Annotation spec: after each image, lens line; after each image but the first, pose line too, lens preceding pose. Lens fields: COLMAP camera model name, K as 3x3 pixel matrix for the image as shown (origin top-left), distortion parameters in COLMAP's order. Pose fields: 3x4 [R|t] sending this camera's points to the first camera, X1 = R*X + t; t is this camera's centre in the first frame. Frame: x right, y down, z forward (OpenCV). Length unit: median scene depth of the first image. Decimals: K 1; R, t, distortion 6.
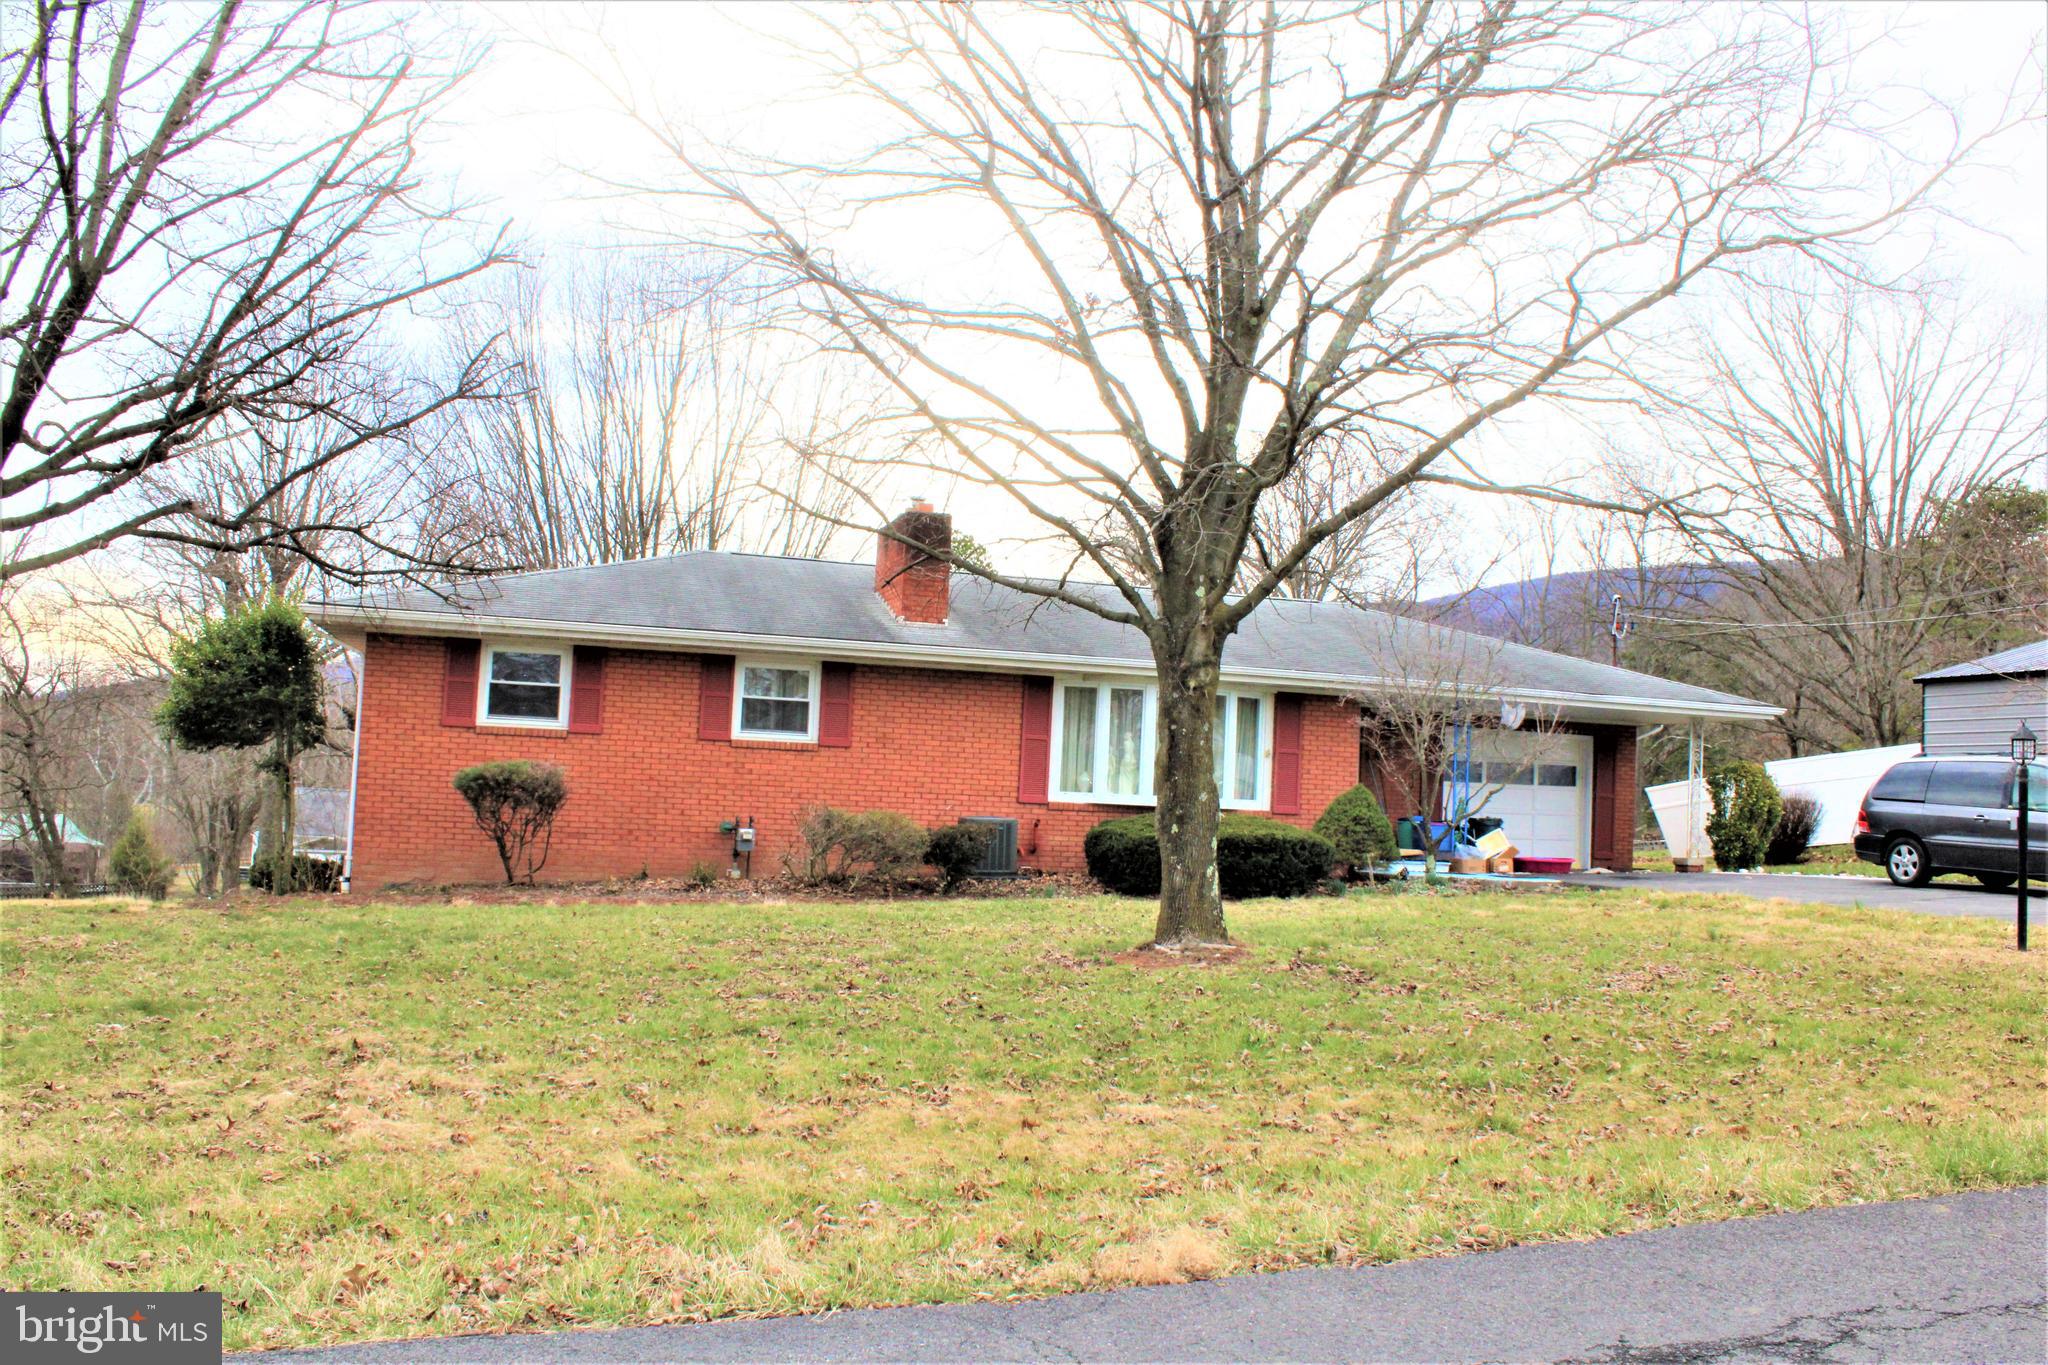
lens RADIAL K [[1707.3, 0, 1023.3], [0, 1707.3, 728.1], [0, 0, 1]] dist [-0.191297, 0.198464]
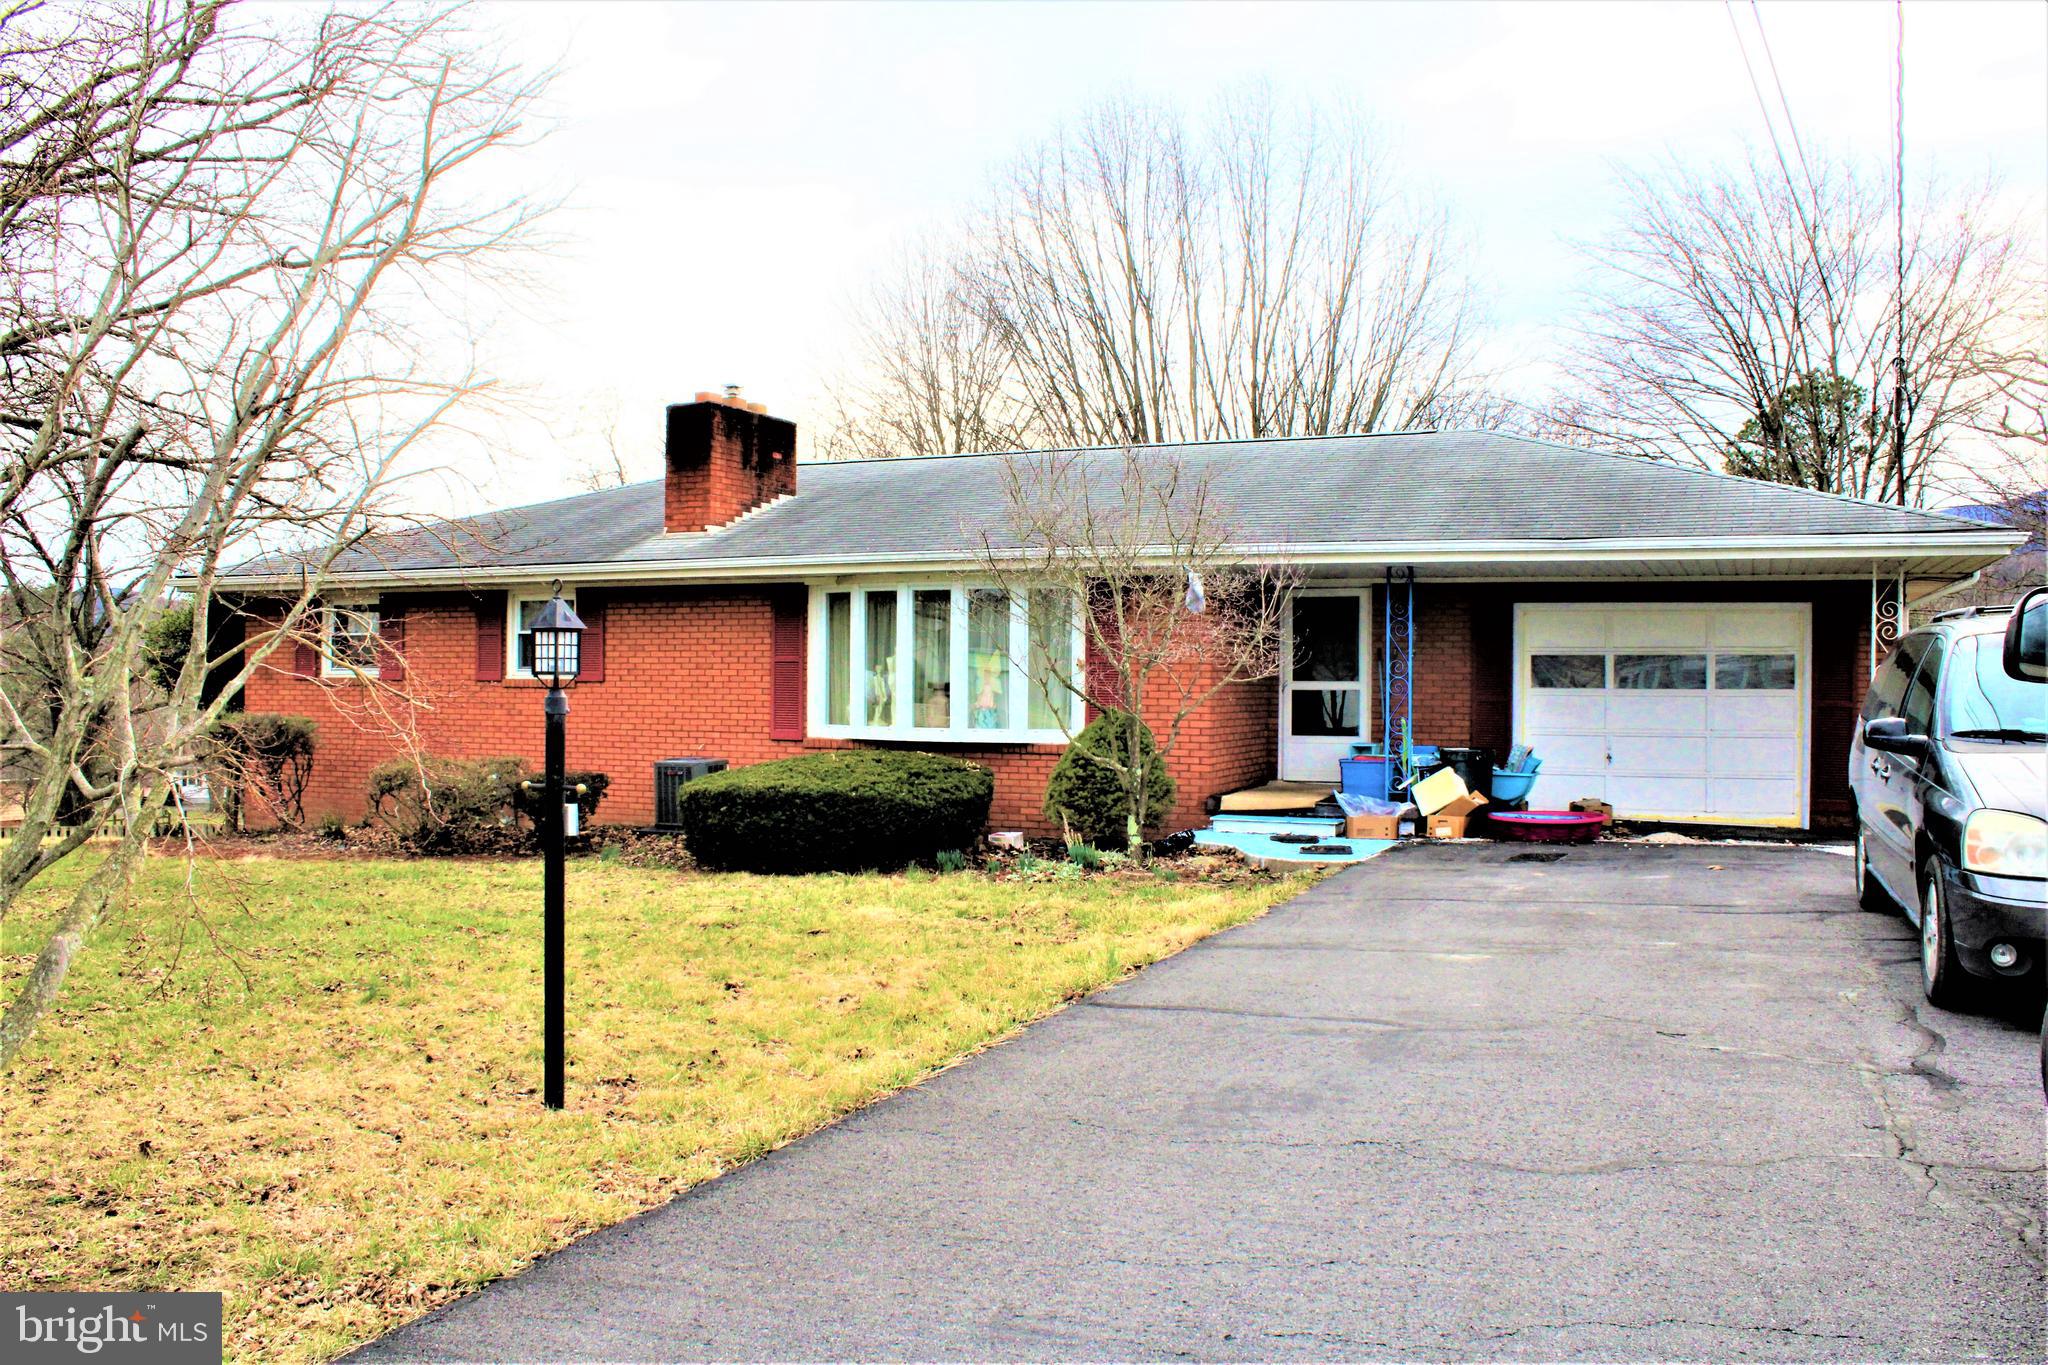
lens RADIAL K [[1707.3, 0, 1023.3], [0, 1707.3, 728.1], [0, 0, 1]] dist [-0.191297, 0.198464]
pose [[0.751751, -0.027481, -0.658874, 0.655391], [0.048684, 0.998718, 0.013890, 0.034078], [0.657648, -0.042519, 0.752125, 0.489249]]
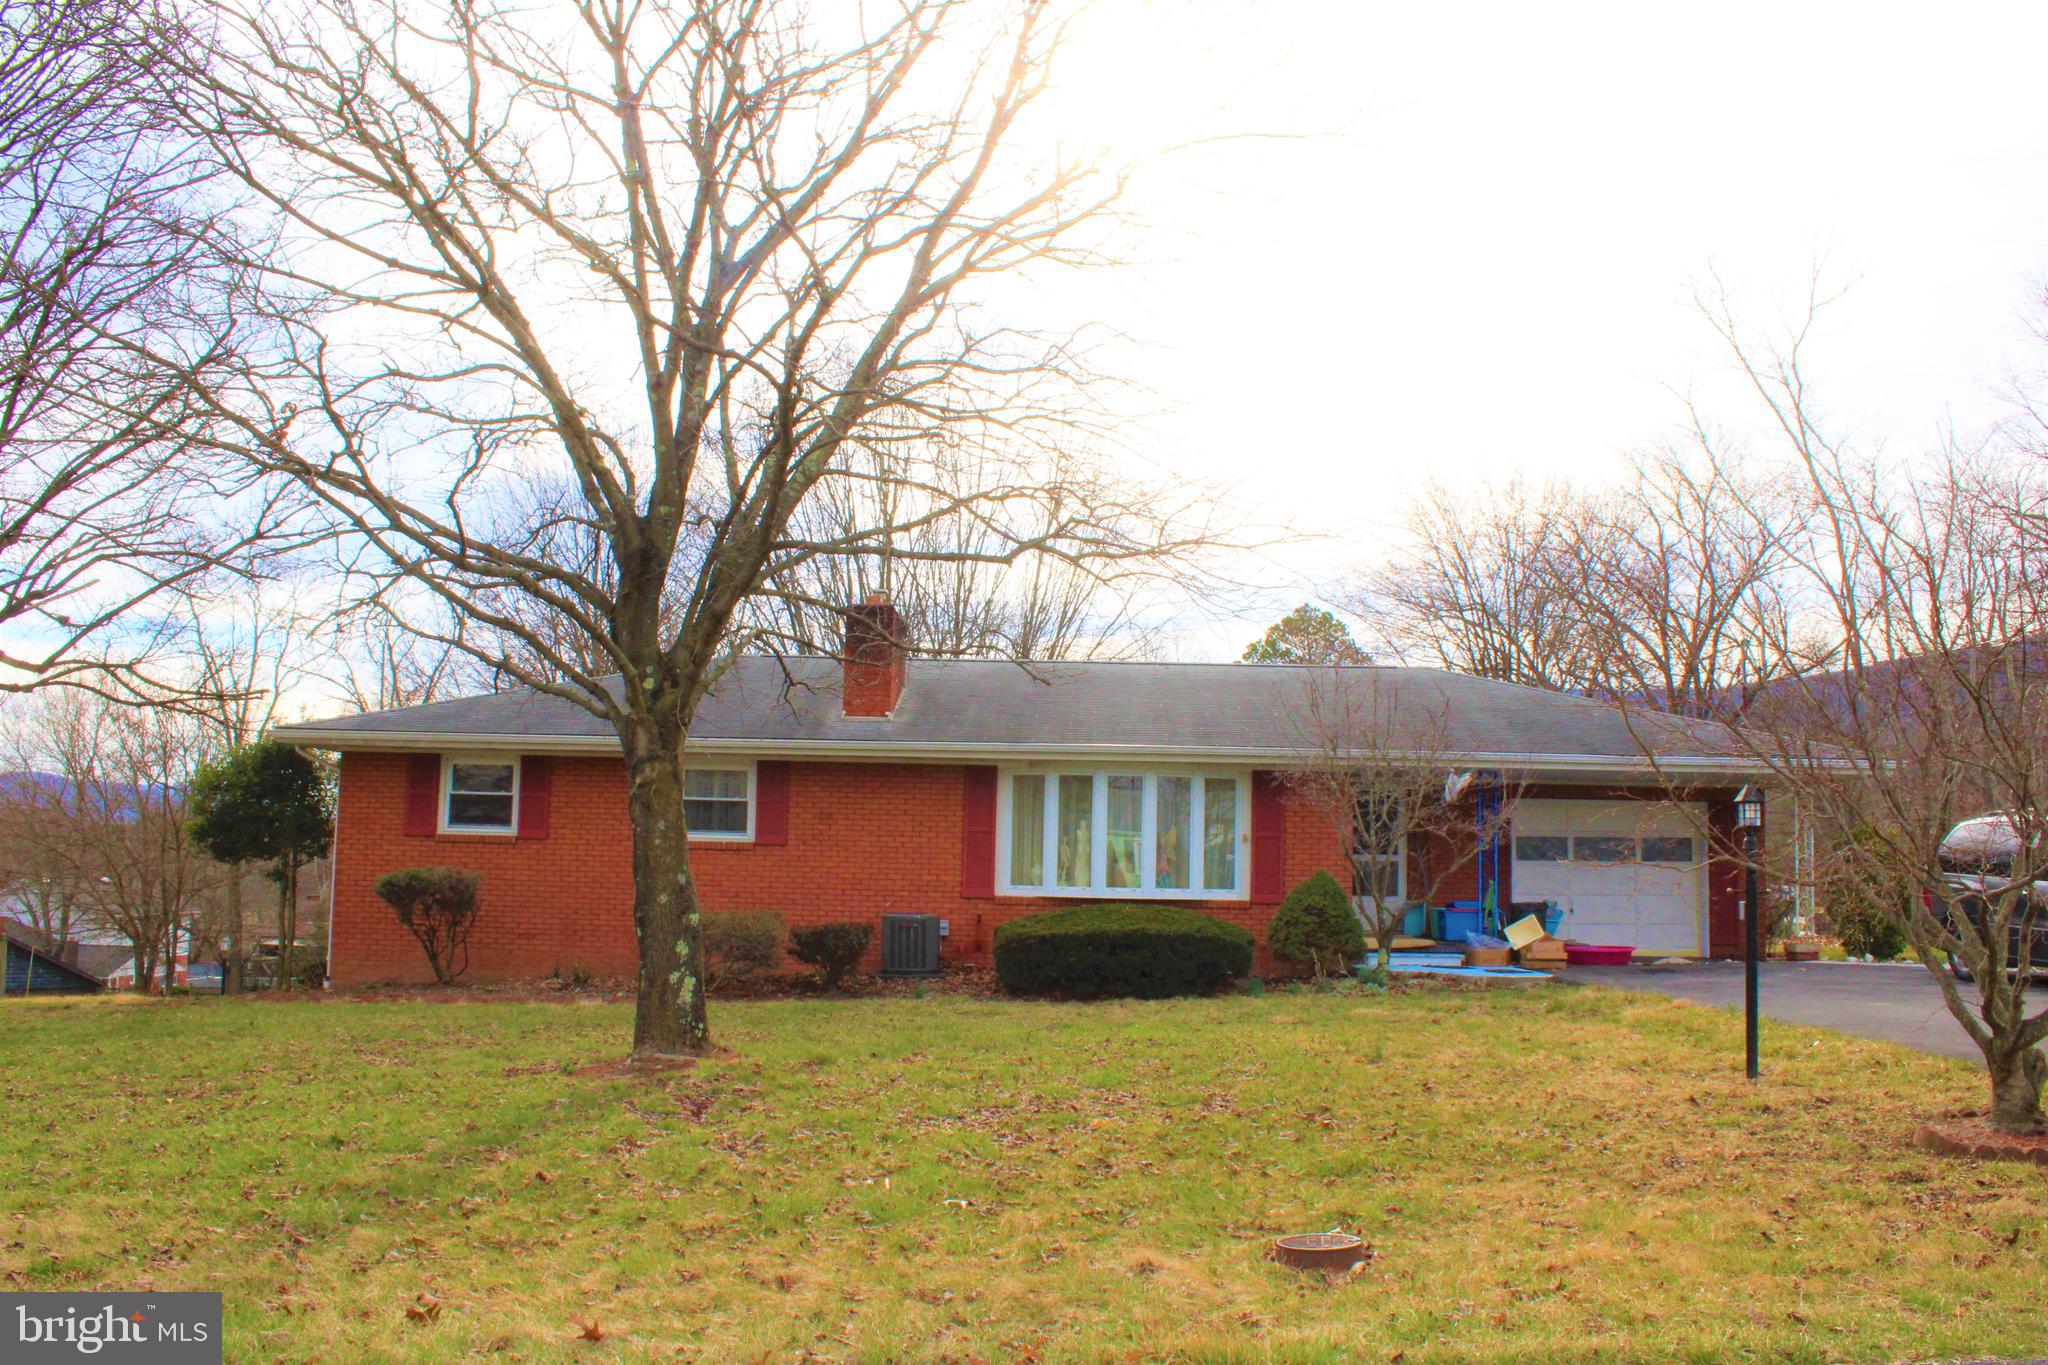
lens RADIAL K [[1707.3, 0, 1023.3], [0, 1707.3, 728.1], [0, 0, 1]] dist [-0.191297, 0.198464]
pose [[0.950488, -0.053406, -0.306139, 0.346037], [0.033324, 0.996958, -0.070455, 0.017940], [0.308971, 0.056765, 0.949376, 0.095286]]
